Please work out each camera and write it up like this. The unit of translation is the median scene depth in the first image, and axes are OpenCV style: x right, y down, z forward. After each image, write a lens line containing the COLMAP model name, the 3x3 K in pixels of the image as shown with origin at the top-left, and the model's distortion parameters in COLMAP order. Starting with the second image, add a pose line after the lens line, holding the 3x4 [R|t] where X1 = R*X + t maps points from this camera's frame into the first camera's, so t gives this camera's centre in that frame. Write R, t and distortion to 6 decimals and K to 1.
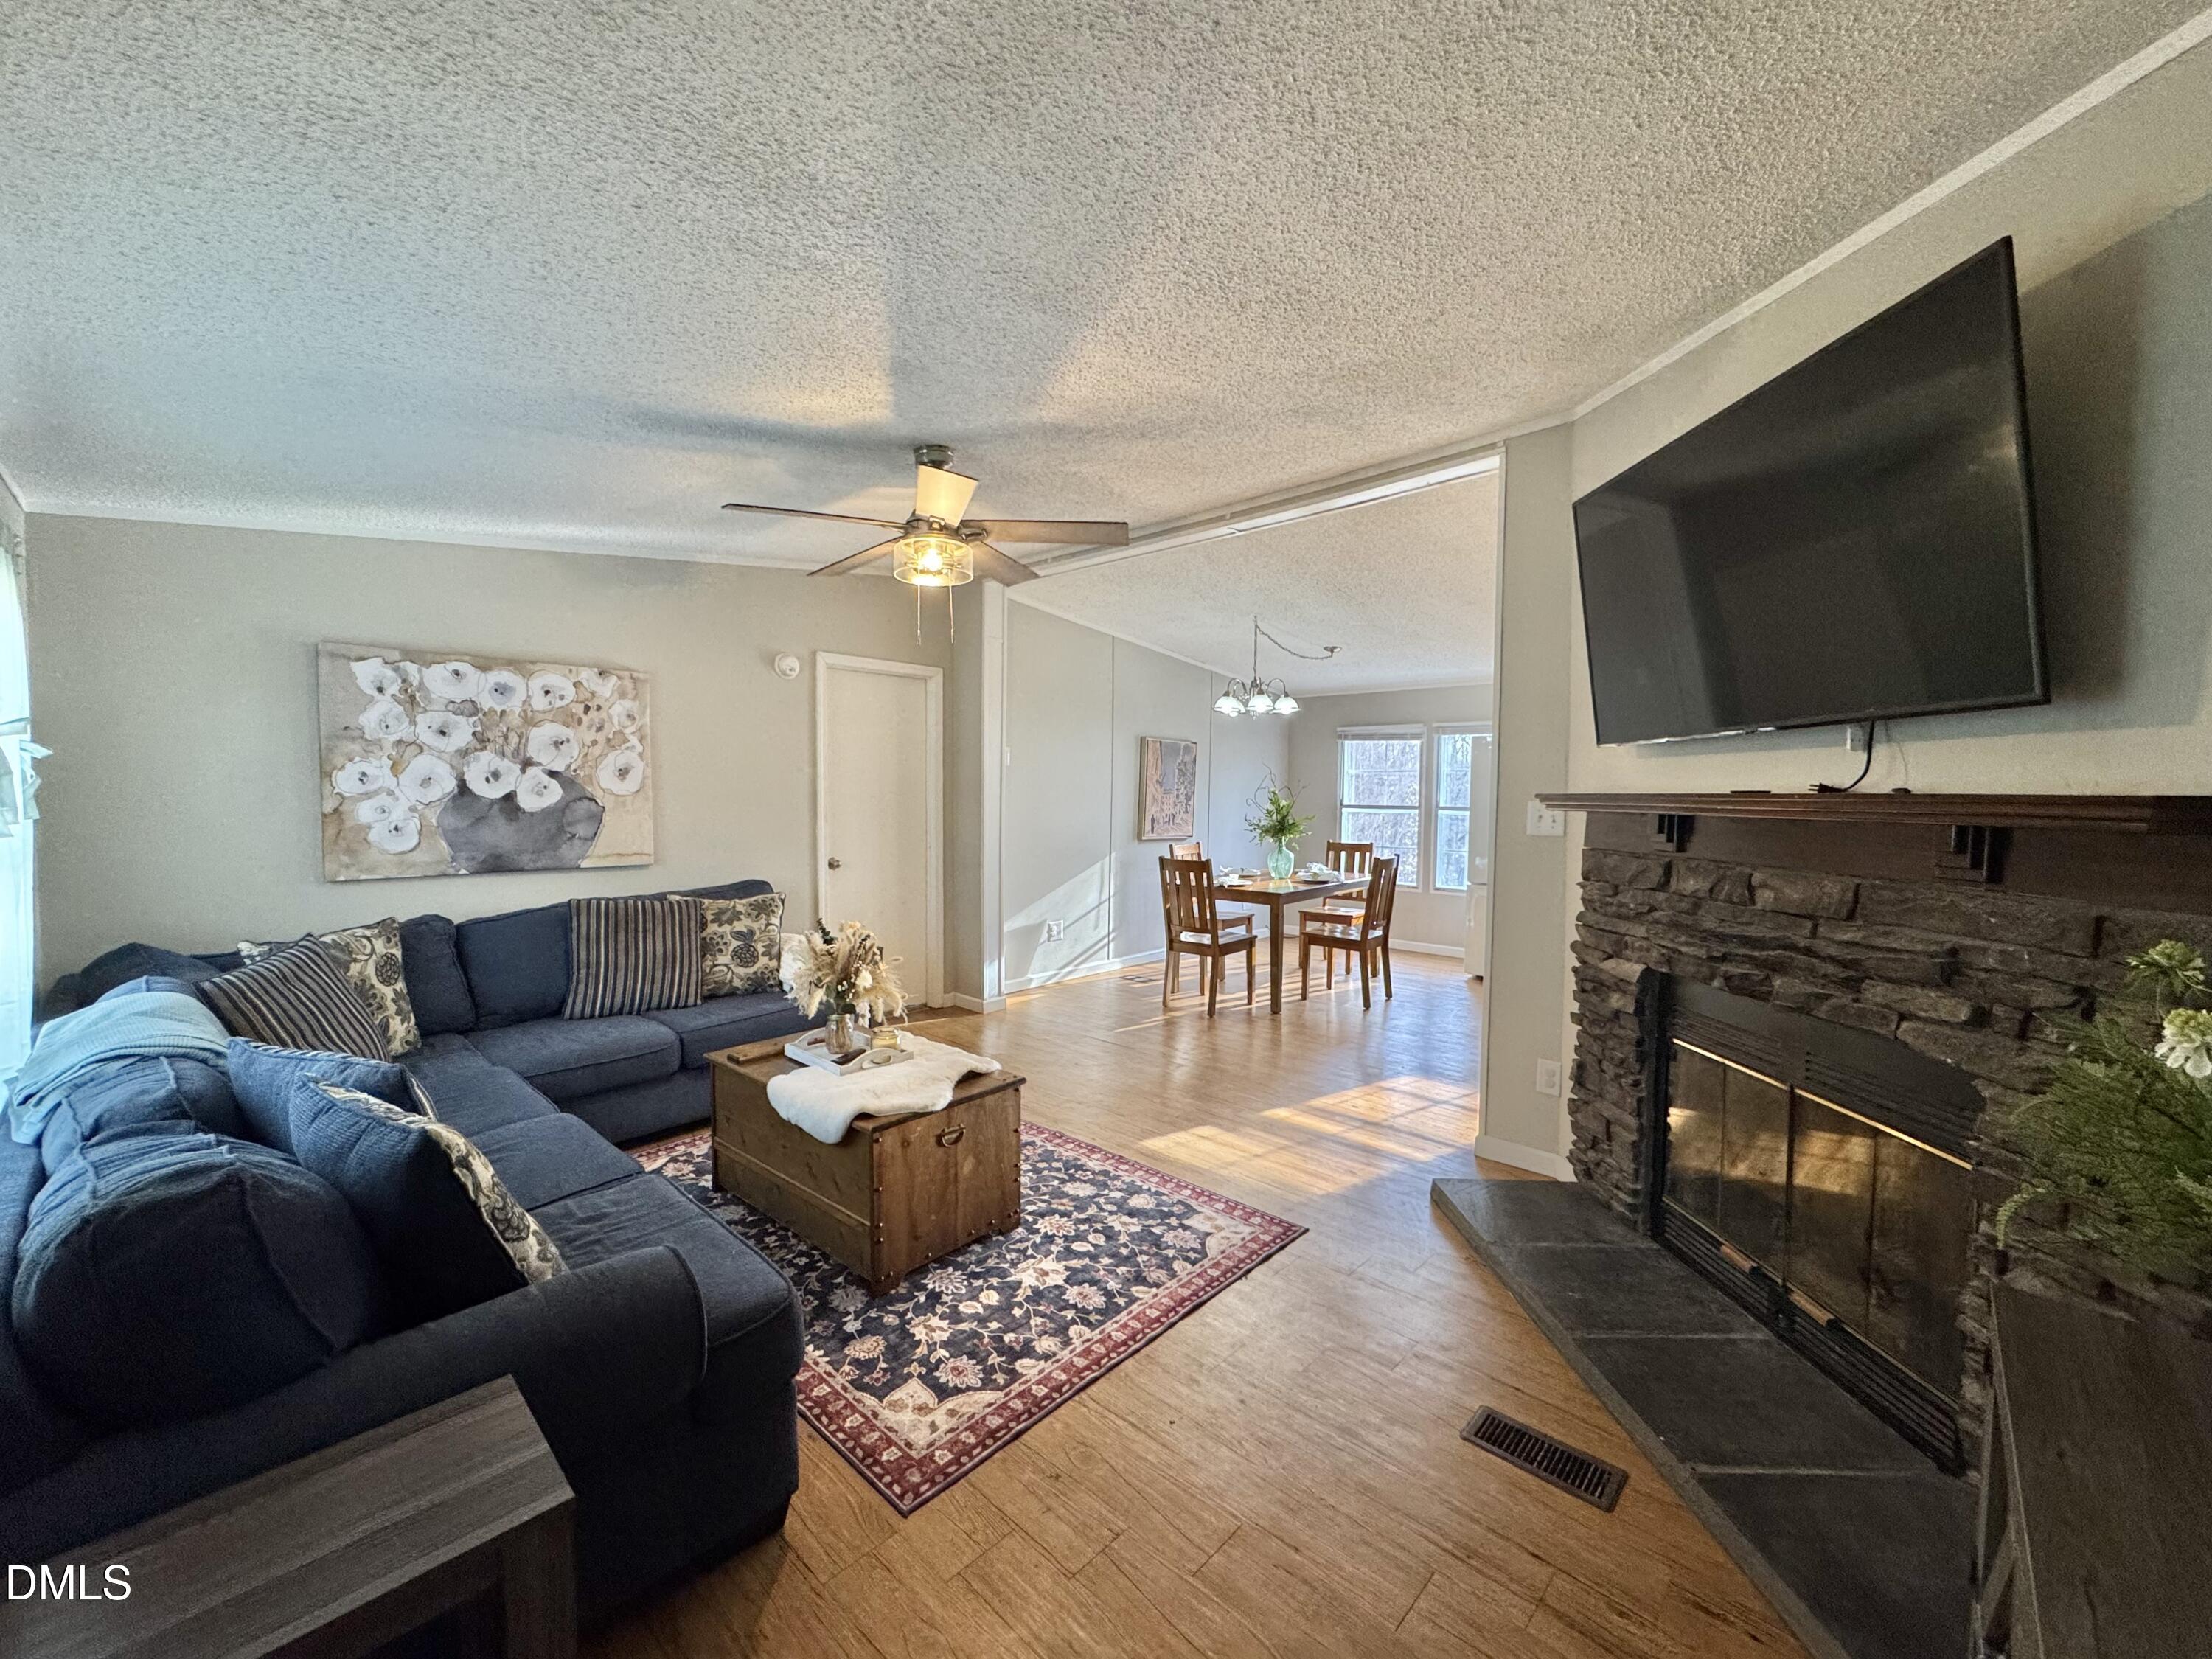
lens RADIAL K [[883.5, 0, 1101.0], [0, 883.5, 823.1], [0, 0, 1]] dist [-0.002264, 0.000355]
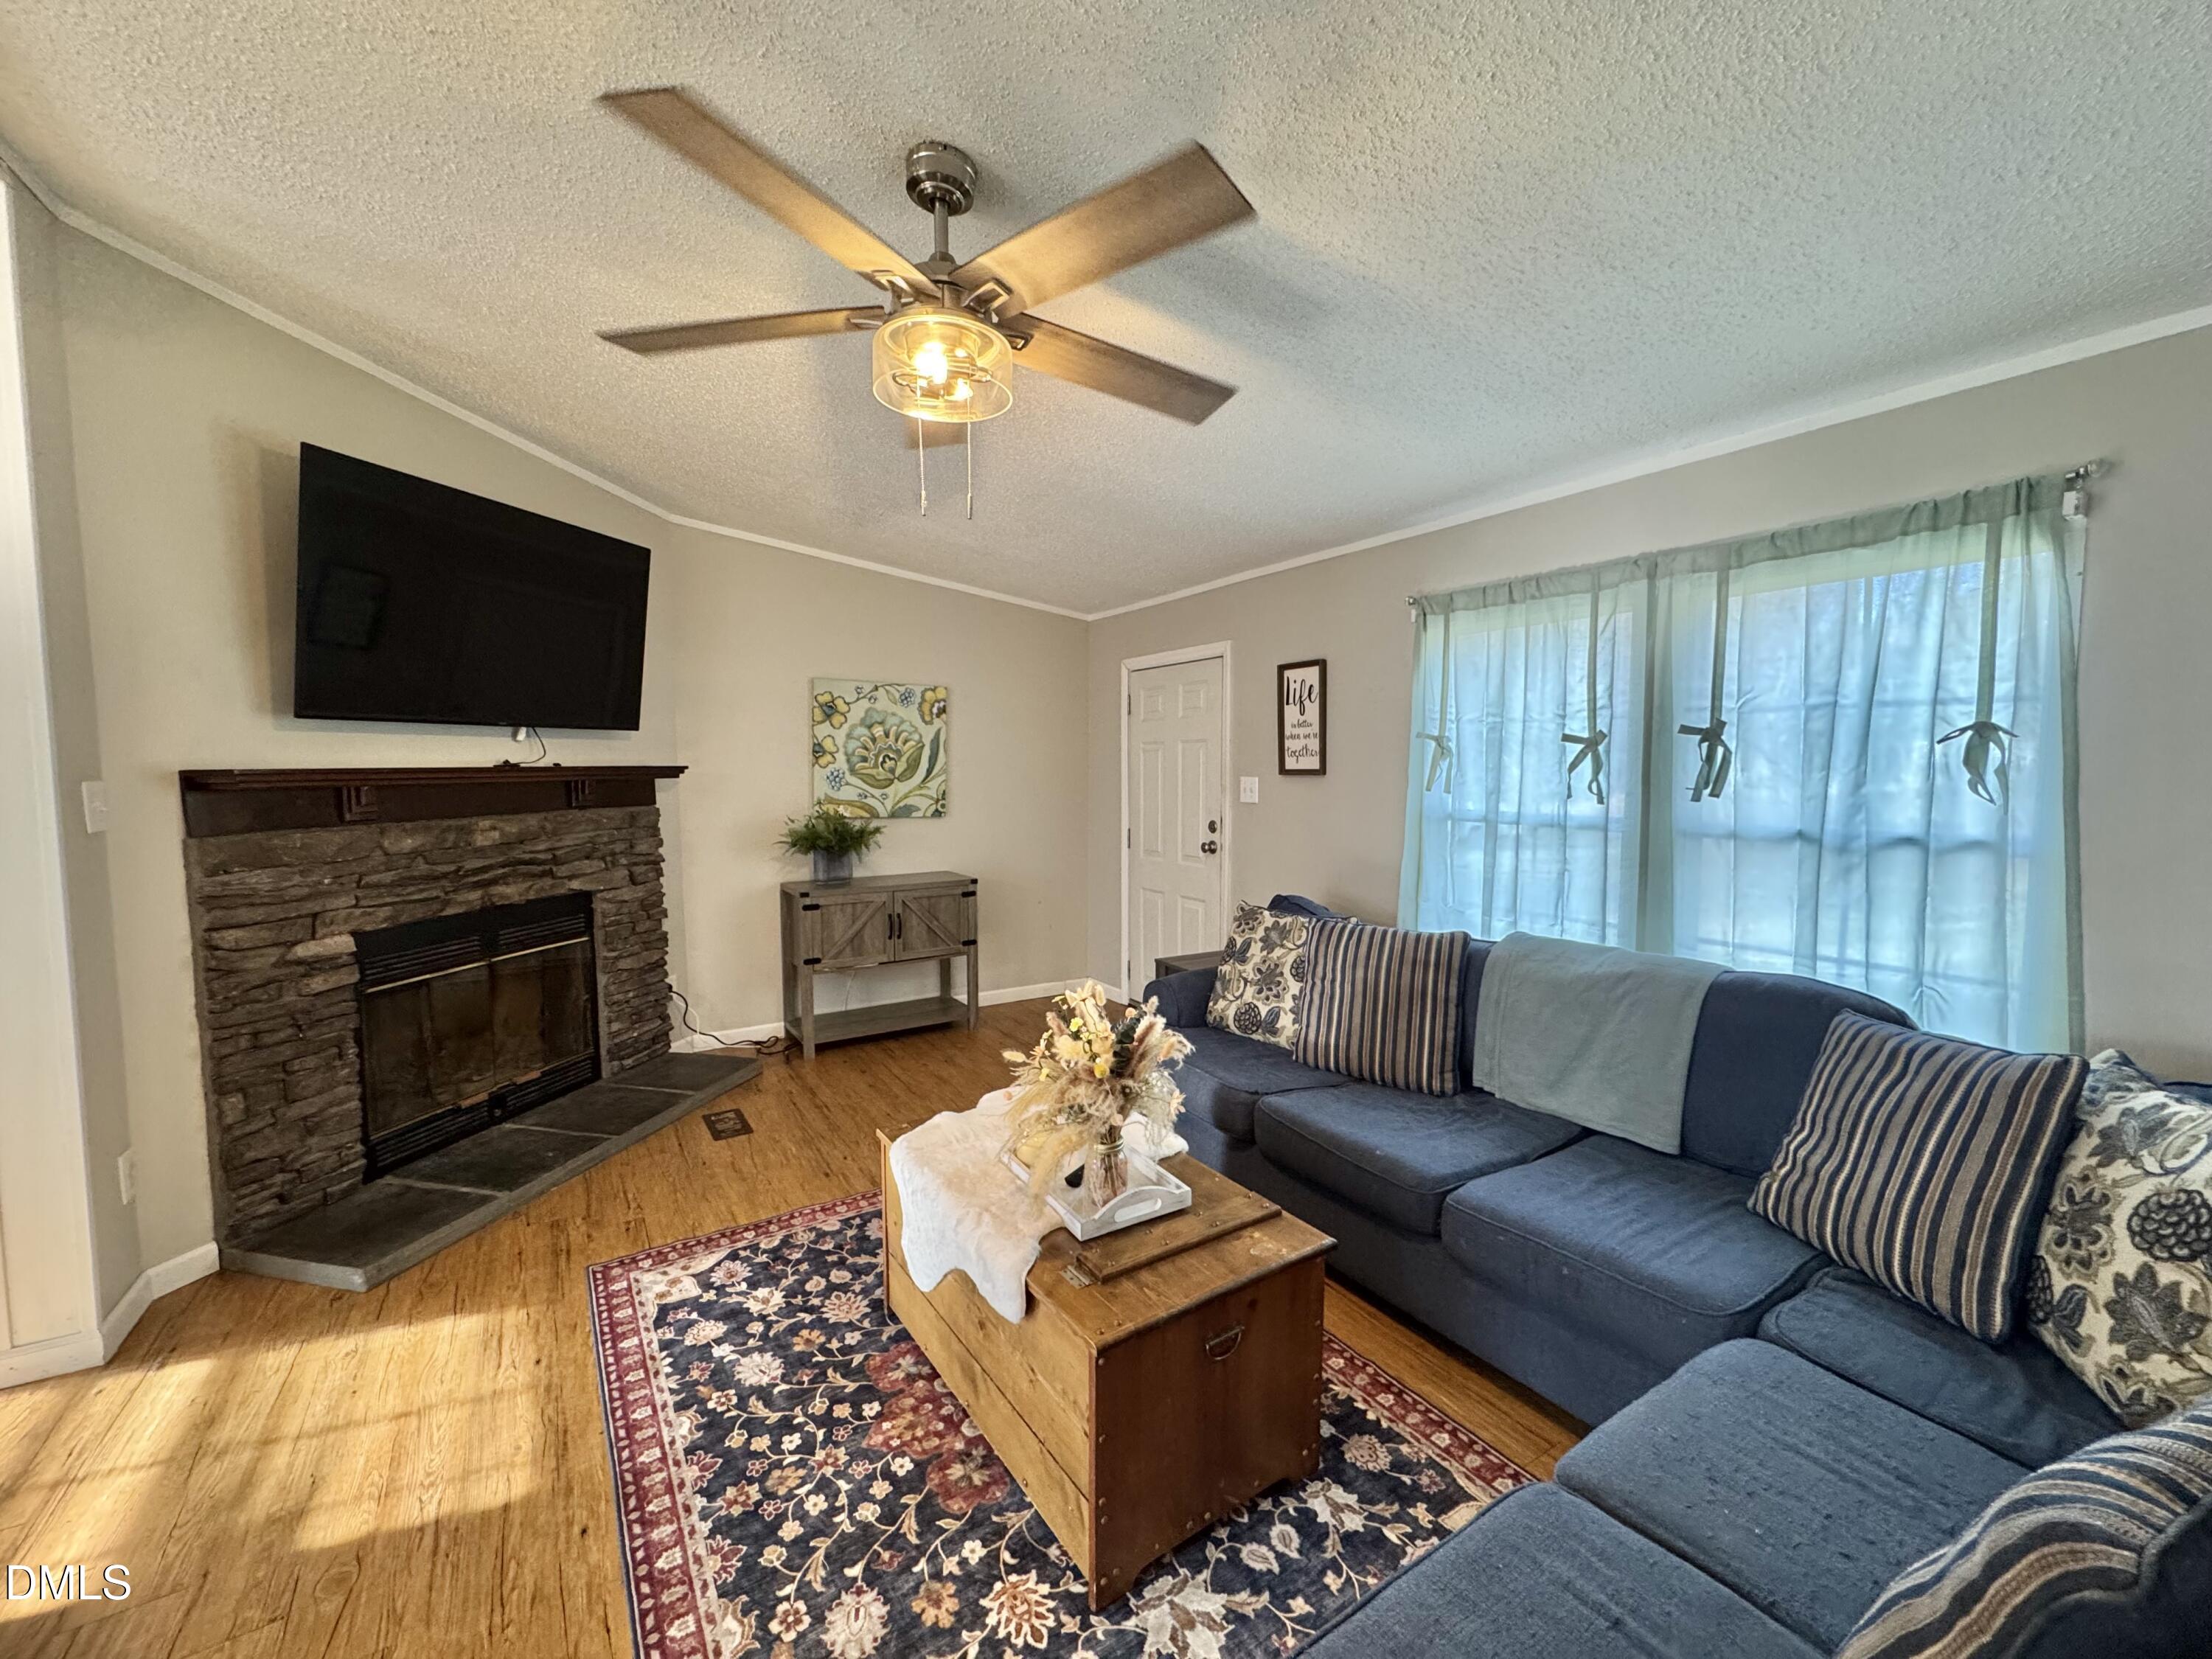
lens RADIAL K [[883.5, 0, 1103.9], [0, 883.5, 828.9], [0, 0, 1]] dist [-0.002264, 0.000355]
pose [[-0.969643, -0.027006, 0.243029, -0.421014], [0.000232, 0.993780, 0.111358, -0.064386], [-0.244524, 0.108034, -0.963606, 1.509655]]
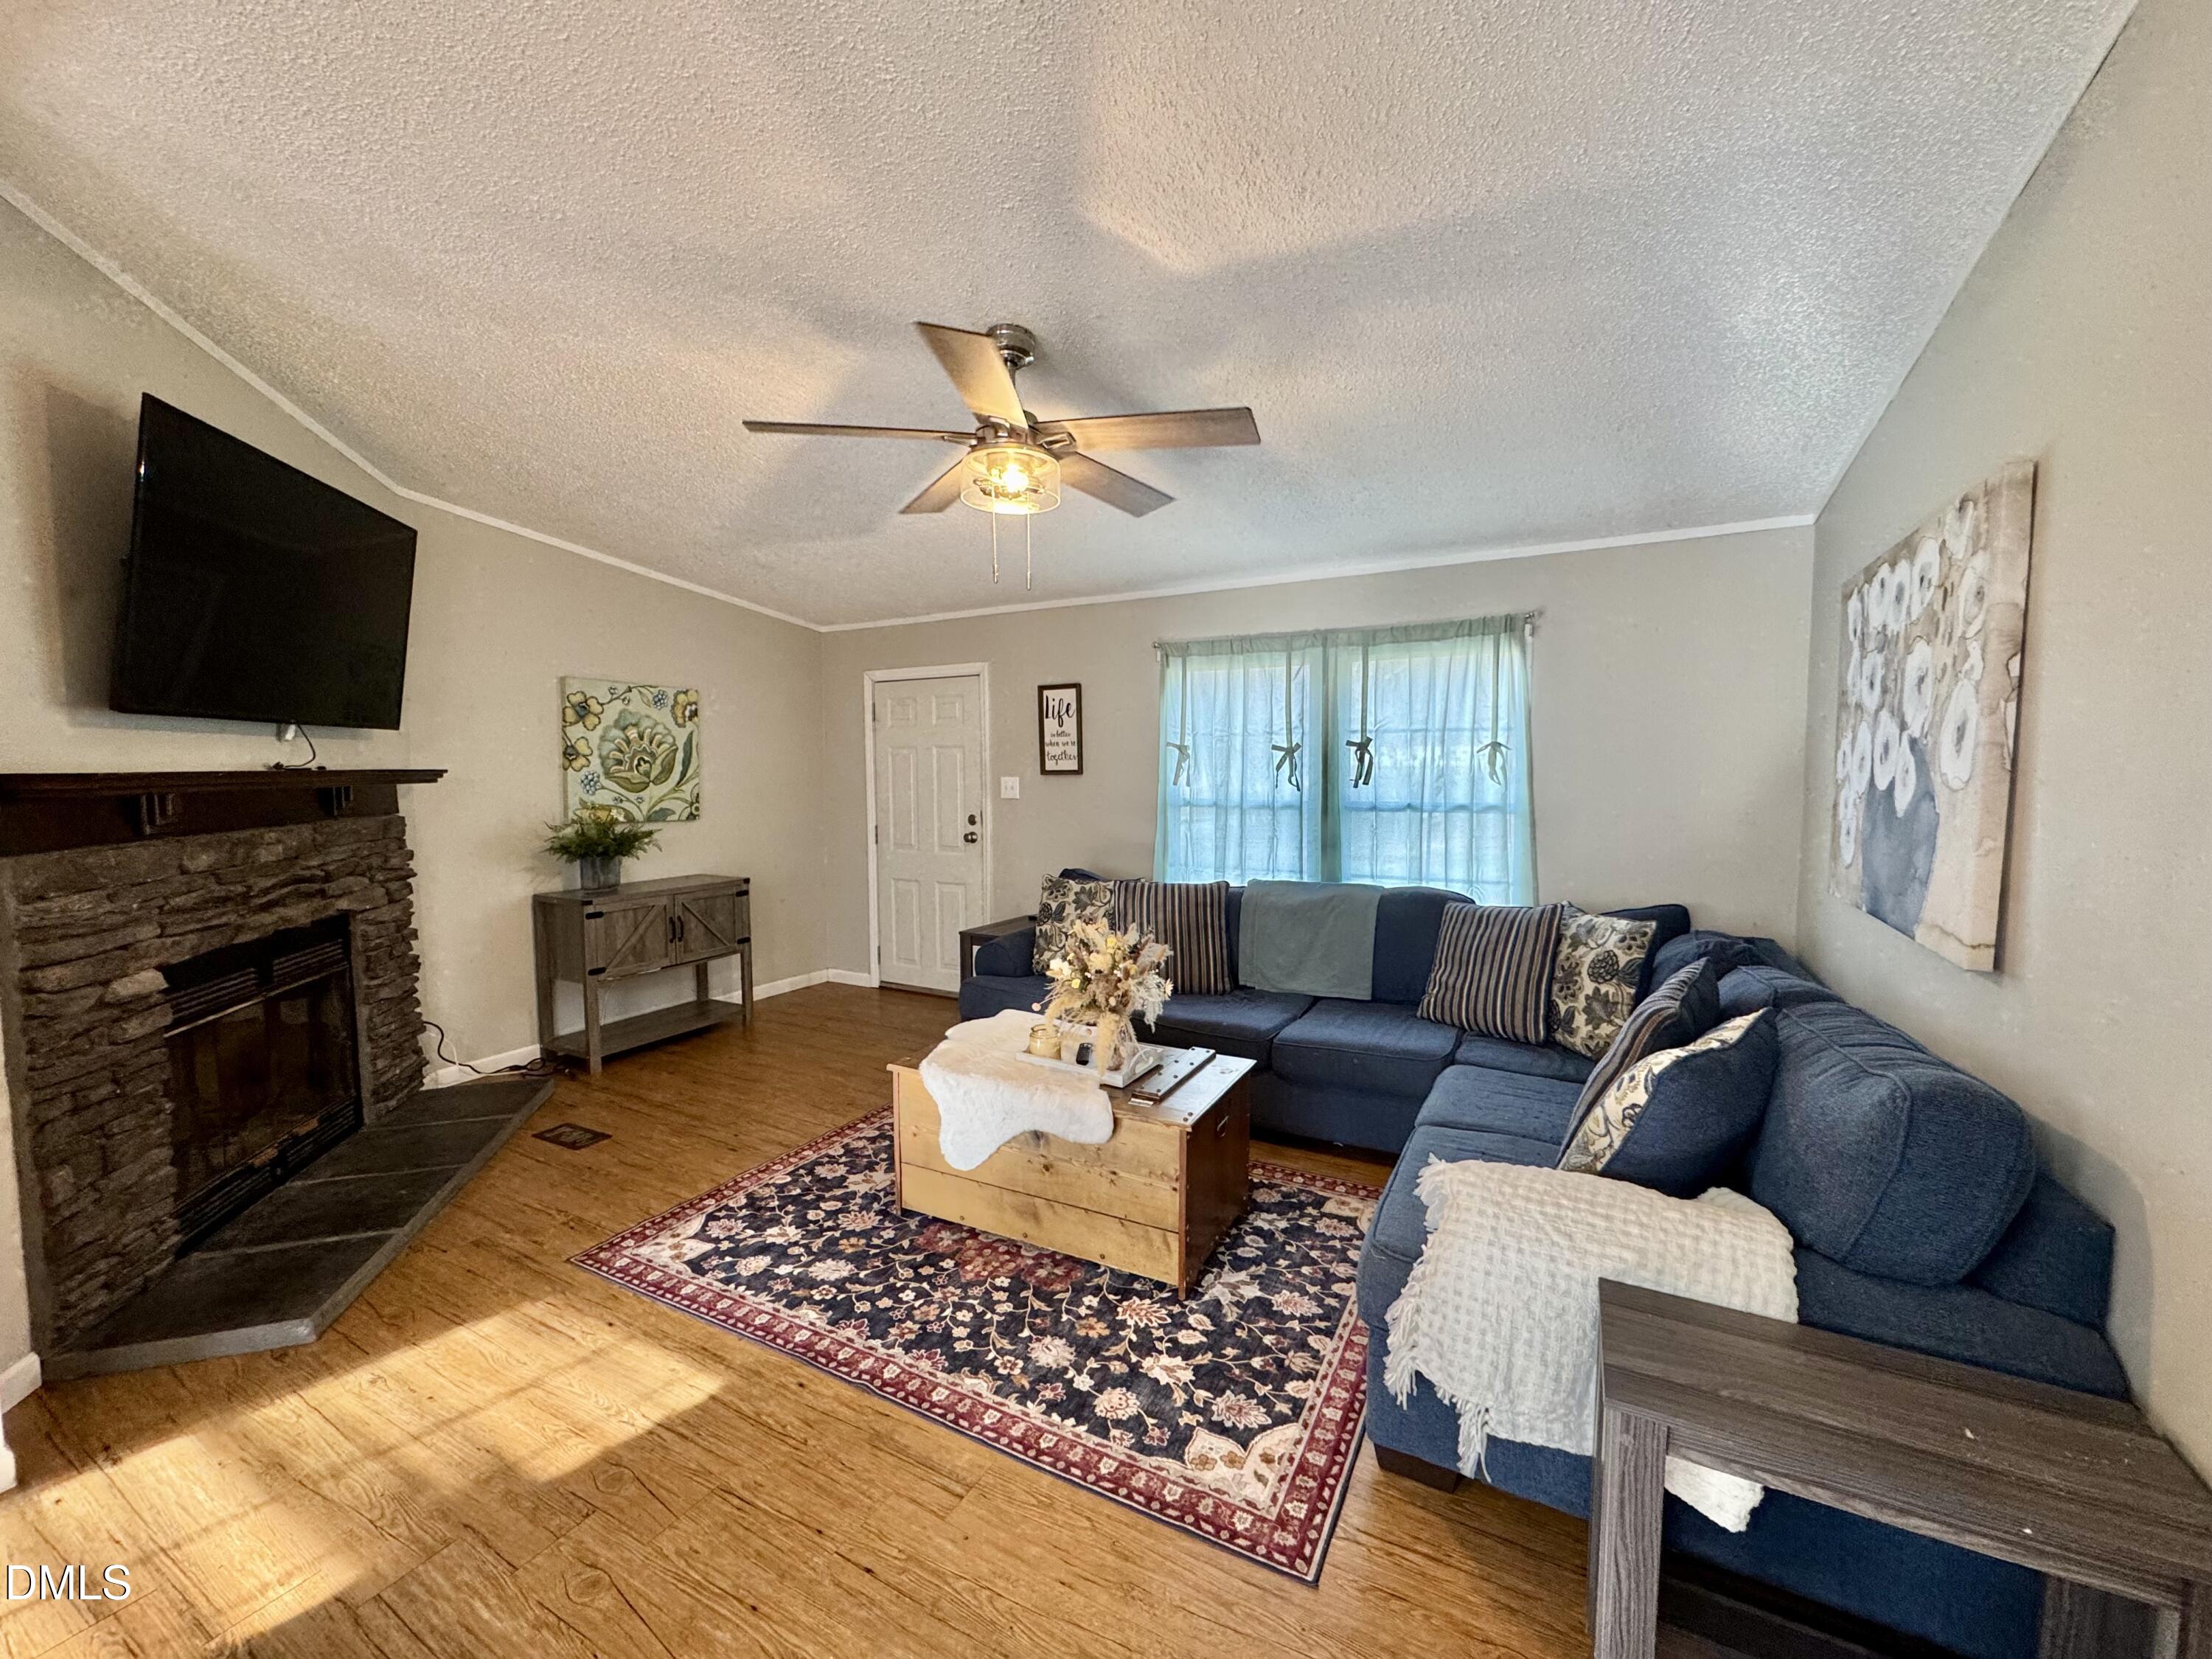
lens RADIAL K [[883.5, 0, 1104.6], [0, 883.5, 826.0], [0, 0, 1]] dist [-0.002264, 0.000355]
pose [[-0.968100, 0.011006, -0.250321, -0.067152], [-0.014676, 0.994829, 0.100501, -0.068365], [0.250133, 0.100969, -0.962932, 1.762023]]
